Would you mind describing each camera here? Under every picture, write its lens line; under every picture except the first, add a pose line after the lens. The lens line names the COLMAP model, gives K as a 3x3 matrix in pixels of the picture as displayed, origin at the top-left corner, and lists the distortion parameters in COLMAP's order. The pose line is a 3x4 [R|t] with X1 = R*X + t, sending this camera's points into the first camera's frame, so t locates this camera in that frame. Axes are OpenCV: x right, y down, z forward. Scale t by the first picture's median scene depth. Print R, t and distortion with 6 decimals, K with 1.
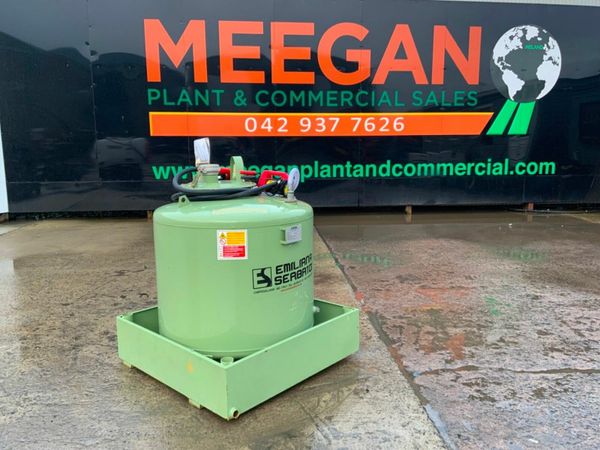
lens RADIAL K [[496.2, 0, 300.8], [0, 496.2, 227.2], [0, 0, 1]] dist [0.063168, -0.116514]
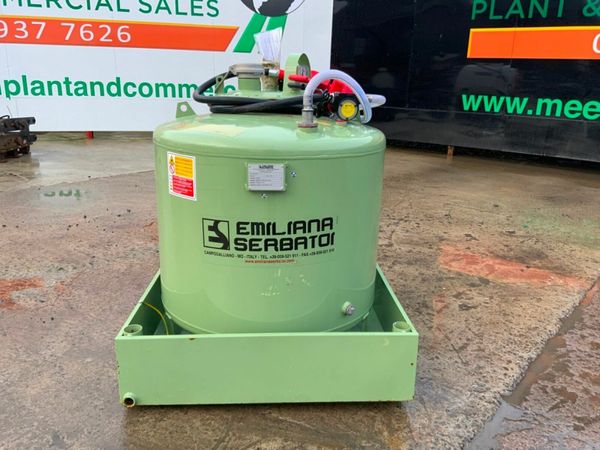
lens RADIAL K [[496.2, 0, 300.8], [0, 496.2, 227.2], [0, 0, 1]] dist [0.063168, -0.116514]
pose [[0.714050, 0.230102, -0.661200, 0.127944], [-0.147619, 0.972696, 0.179086, -0.012381], [0.684354, -0.030271, 0.728521, 0.172069]]
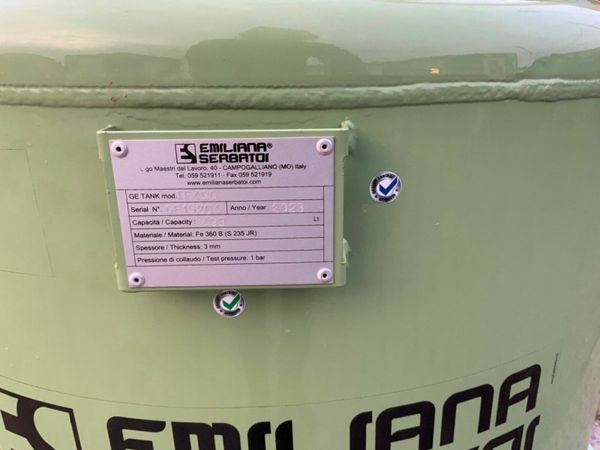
lens RADIAL K [[496.2, 0, 300.8], [0, 496.2, 227.2], [0, 0, 1]] dist [0.063168, -0.116514]
pose [[0.694072, 0.248175, -0.675776, 0.019282], [-0.120353, 0.965491, 0.230960, -0.002594], [0.709774, -0.078971, 0.699988, 0.277170]]
